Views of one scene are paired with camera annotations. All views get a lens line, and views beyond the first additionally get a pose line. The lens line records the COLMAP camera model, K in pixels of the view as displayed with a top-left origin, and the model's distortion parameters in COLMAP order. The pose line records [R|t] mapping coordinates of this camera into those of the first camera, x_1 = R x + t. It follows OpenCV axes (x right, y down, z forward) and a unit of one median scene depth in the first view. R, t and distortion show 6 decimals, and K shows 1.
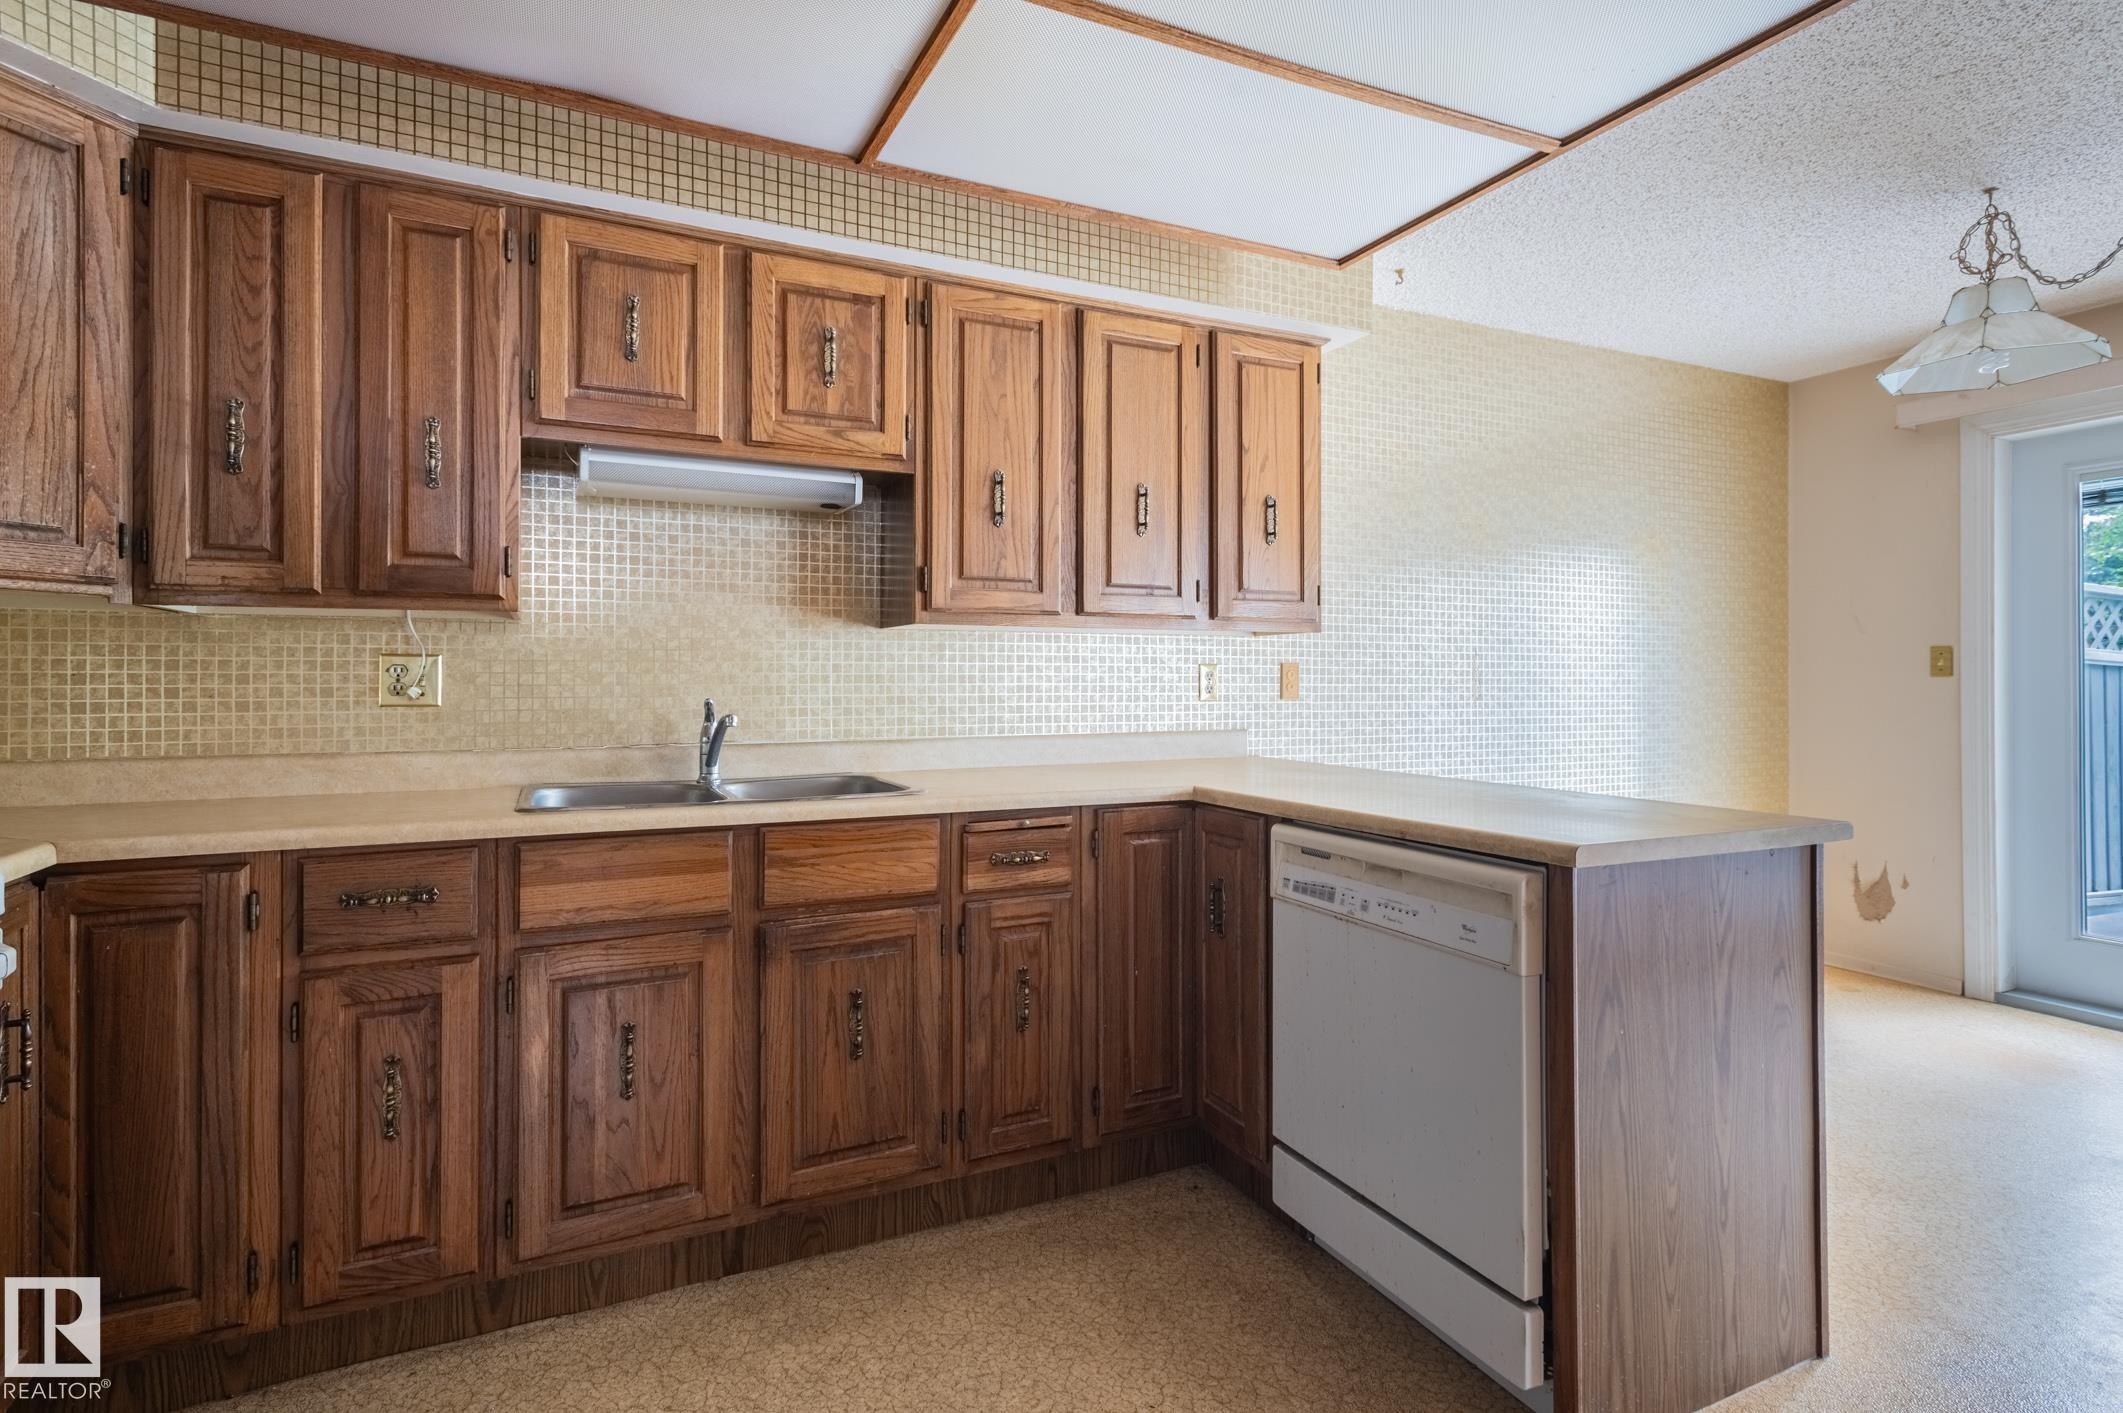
lens RADIAL K [[1021.3, 0, 1006.5], [0, 1021.3, 674.9], [0, 0, 1]] dist [0.024519, -0.006002]
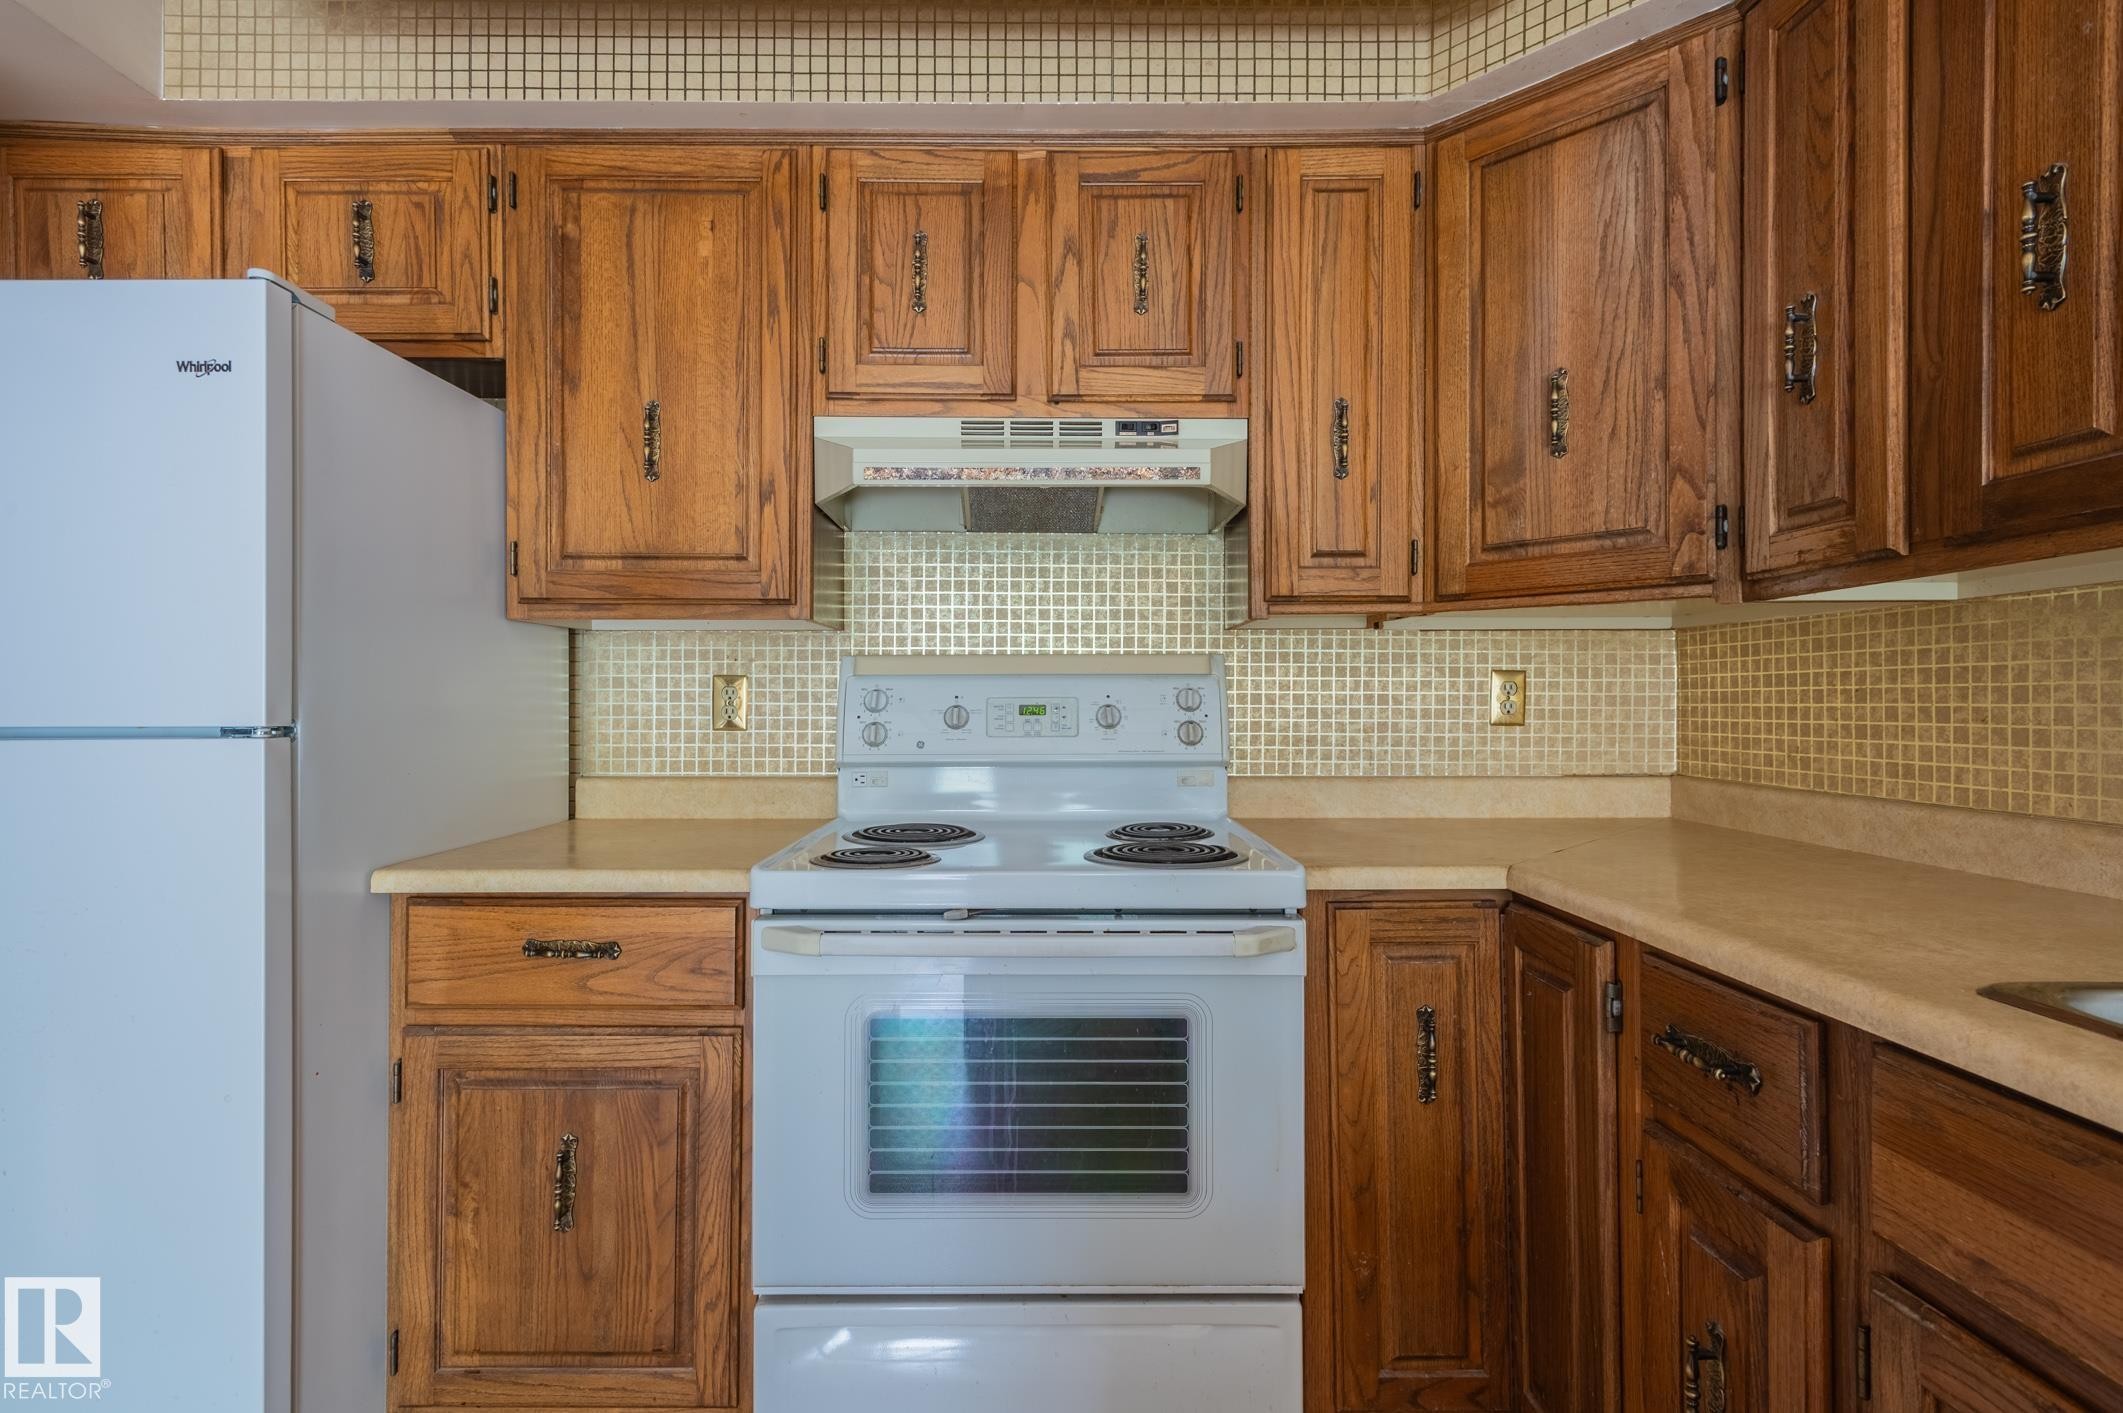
lens RADIAL K [[1021.3, 0, 1052.1], [0, 1021.3, 696.3], [0, 0, 1]] dist [0.024519, -0.006002]
pose [[-0.392586, -0.004170, -0.919706, 0.098087], [0.006834, 0.999949, -0.007451, 0.006659], [0.919690, -0.009211, -0.392537, 0.788084]]
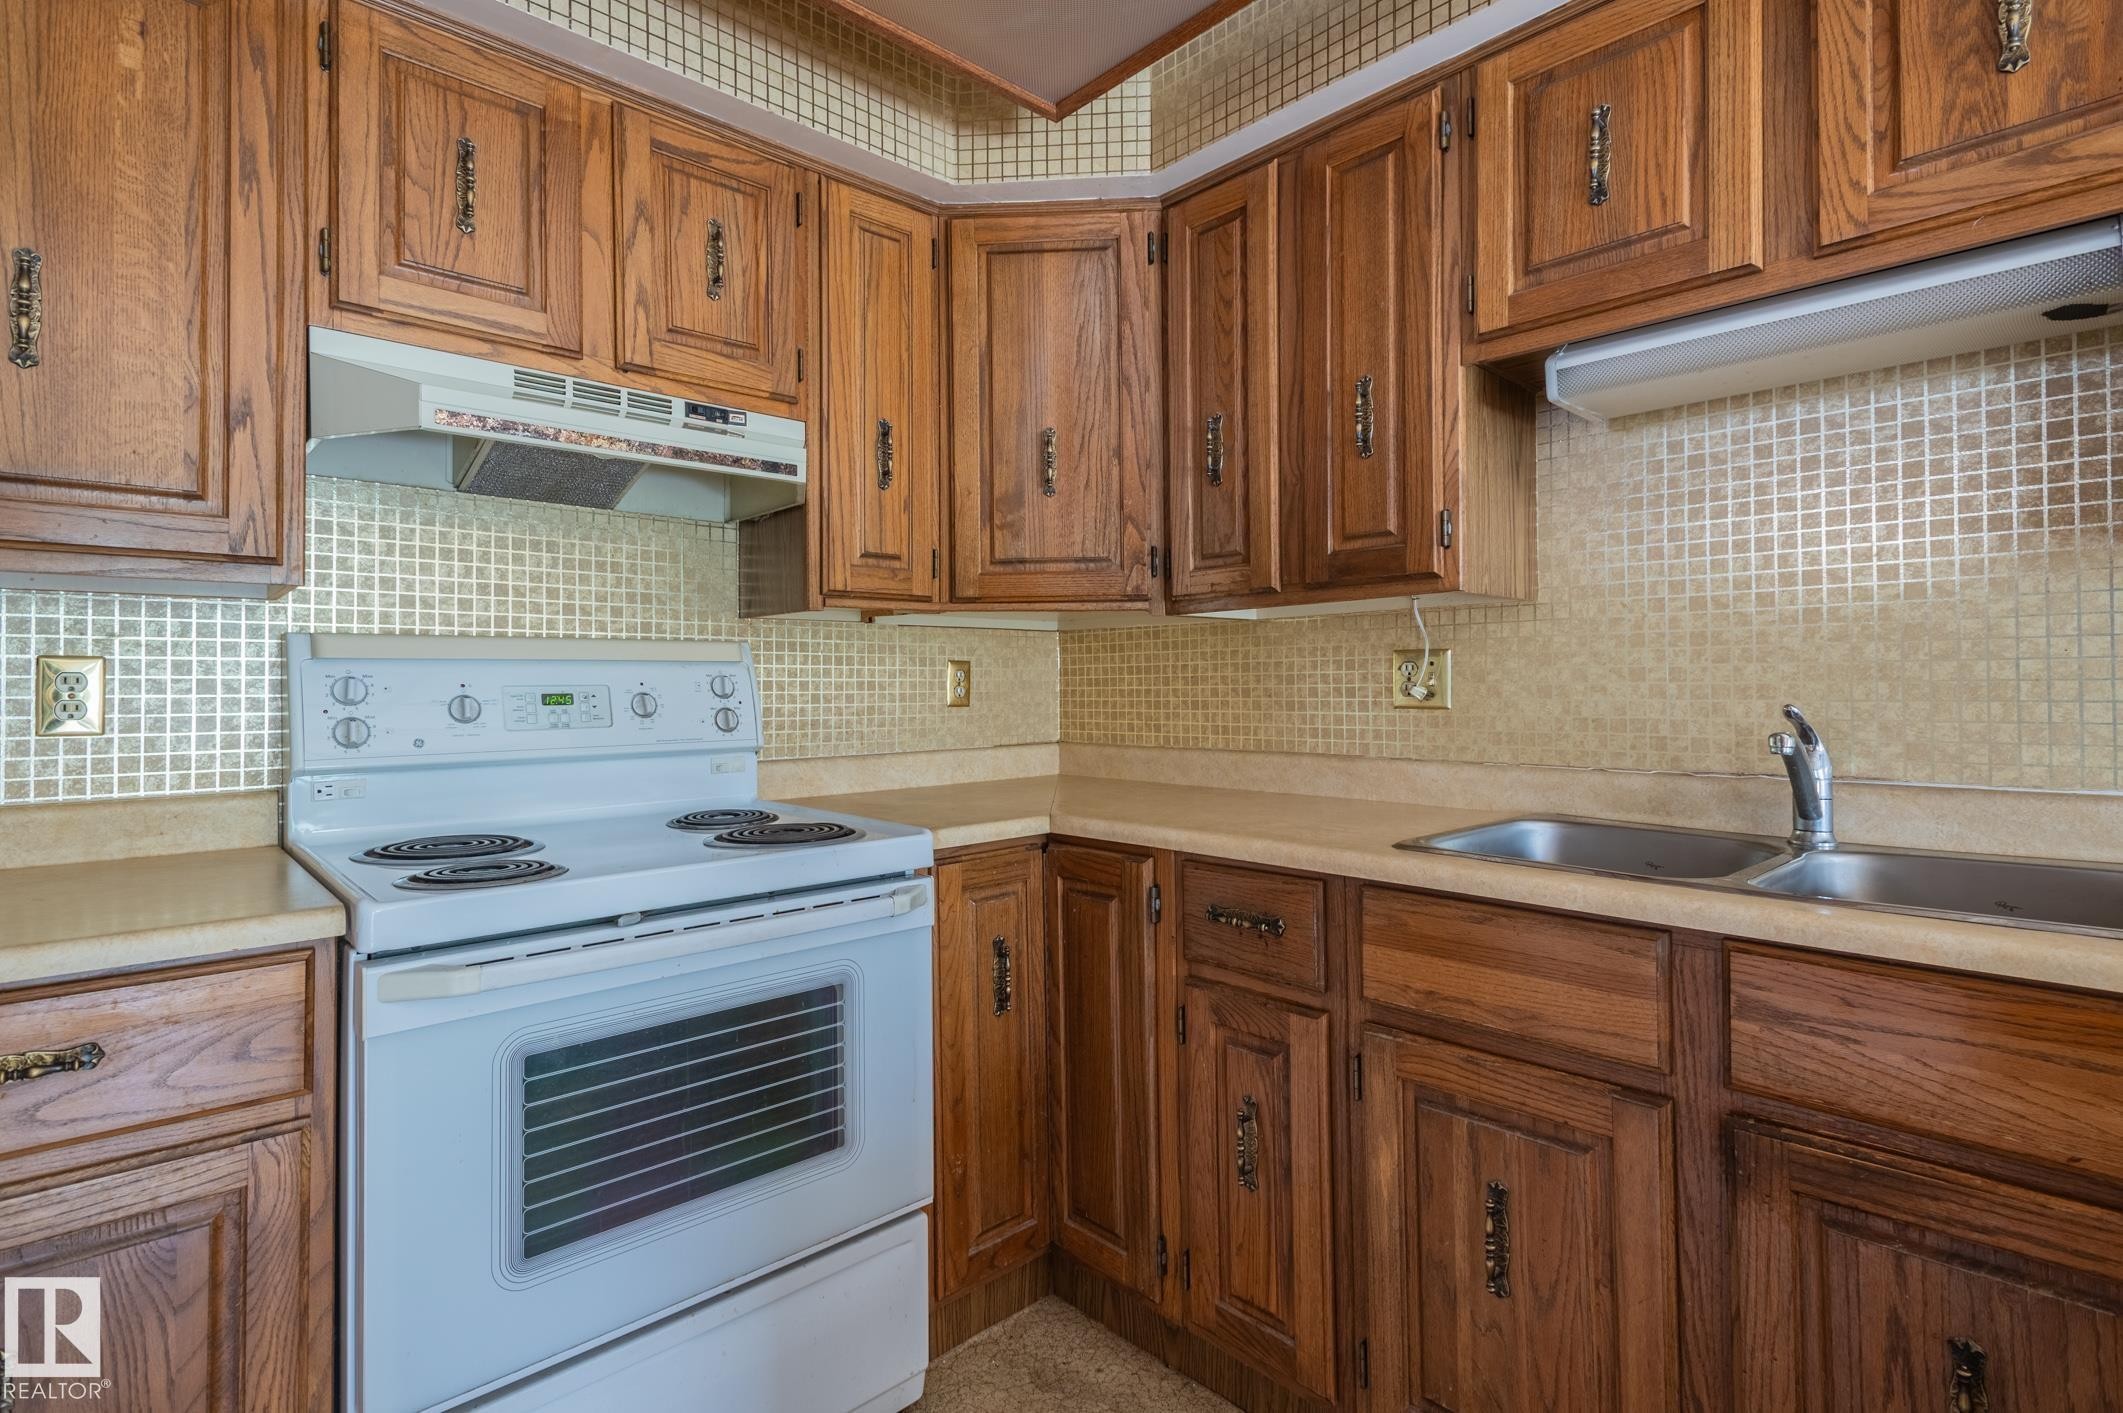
lens RADIAL K [[1021.3, 0, 1034.7], [0, 1021.3, 674.2], [0, 0, 1]] dist [0.024519, -0.006002]
pose [[0.314690, -0.014076, -0.949090, 0.179815], [0.015163, 0.999837, -0.009801, 0.005506], [0.949074, -0.011307, 0.314852, 0.483676]]
